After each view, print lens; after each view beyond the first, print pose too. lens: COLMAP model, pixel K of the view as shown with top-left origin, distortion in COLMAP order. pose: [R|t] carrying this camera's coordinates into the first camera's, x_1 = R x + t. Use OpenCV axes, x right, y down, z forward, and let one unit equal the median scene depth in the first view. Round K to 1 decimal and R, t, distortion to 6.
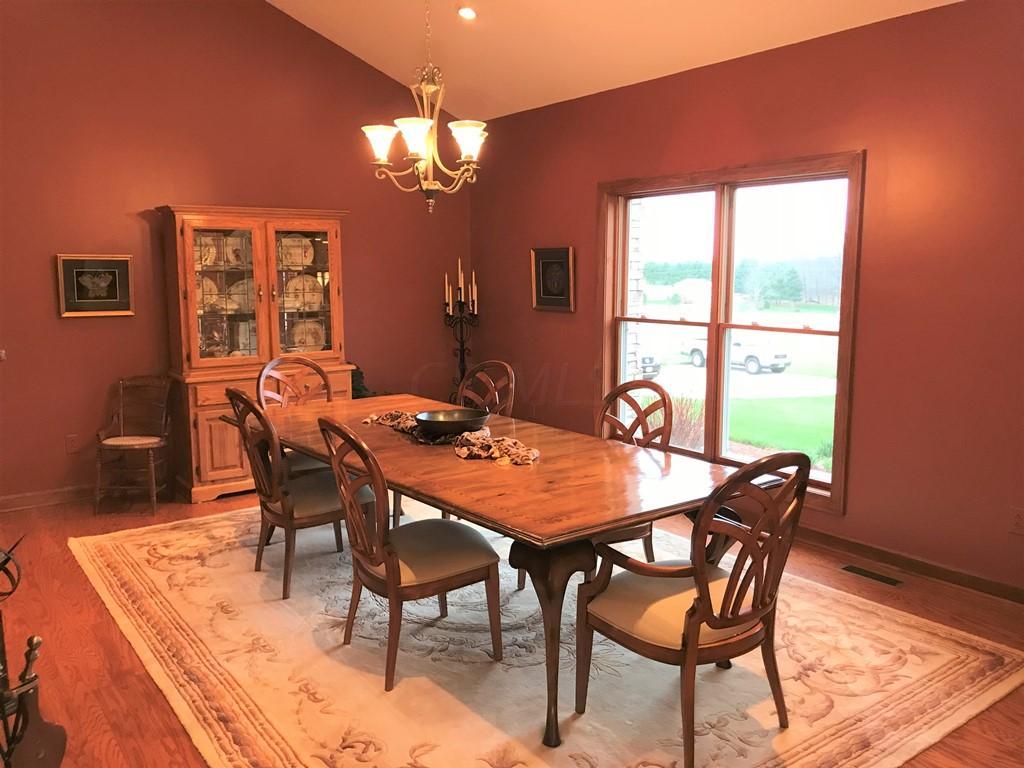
lens RADIAL K [[836.7, 0, 514.7], [0, 836.7, 381.3], [0, 0, 1]] dist [0.004868, -0.001663]
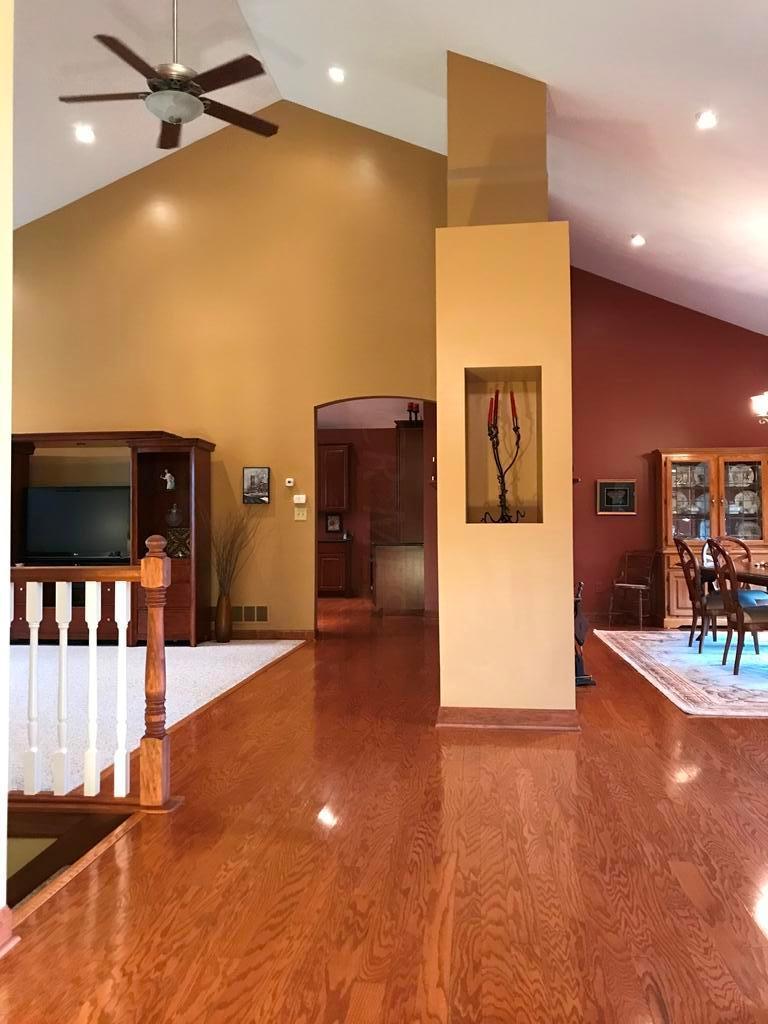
lens RADIAL K [[840.6, 0, 385.3], [0, 840.6, 491.5], [0, 0, 1]] dist [0.027434, -0.004264]
pose [[0.740563, -0.020365, -0.671679, 0.318238], [-0.089379, 0.987675, -0.128491, 0.140955], [0.666017, 0.155190, 0.729615, -0.595017]]
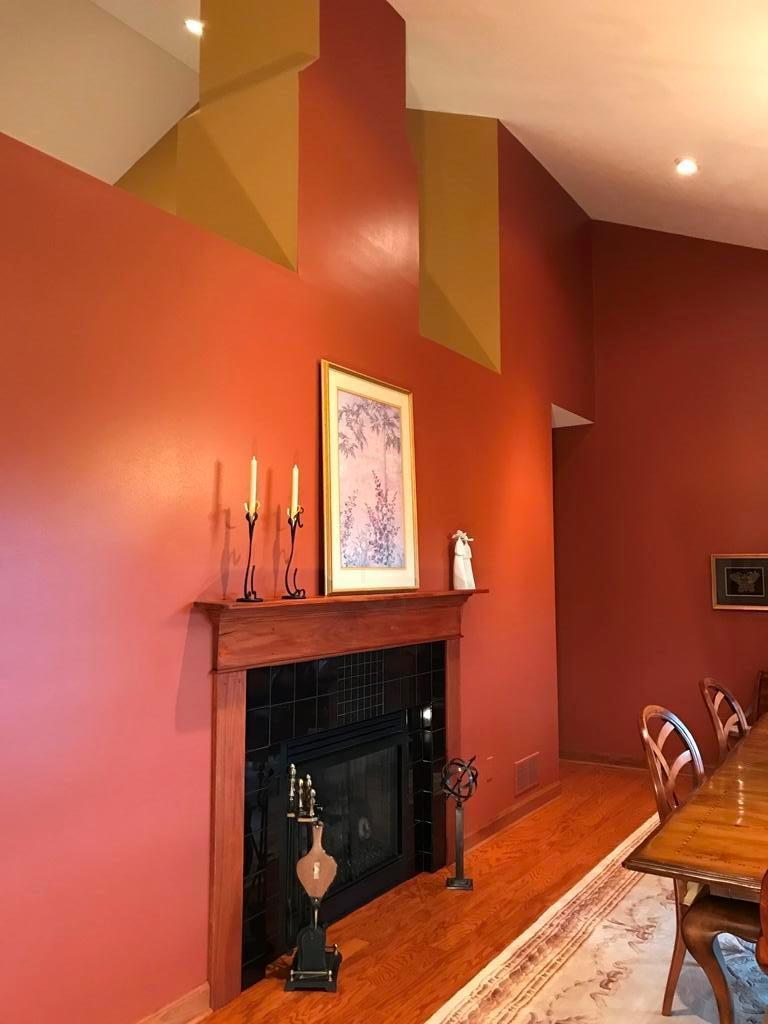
lens RADIAL K [[836.7, 0, 384.3], [0, 836.7, 512.8], [0, 0, 1]] dist [0.004868, -0.001663]
pose [[0.357939, -0.065030, -0.931478, 0.353221], [-0.128012, 0.984735, -0.117939, -0.014401], [0.924928, 0.161455, 0.344151, 0.174716]]
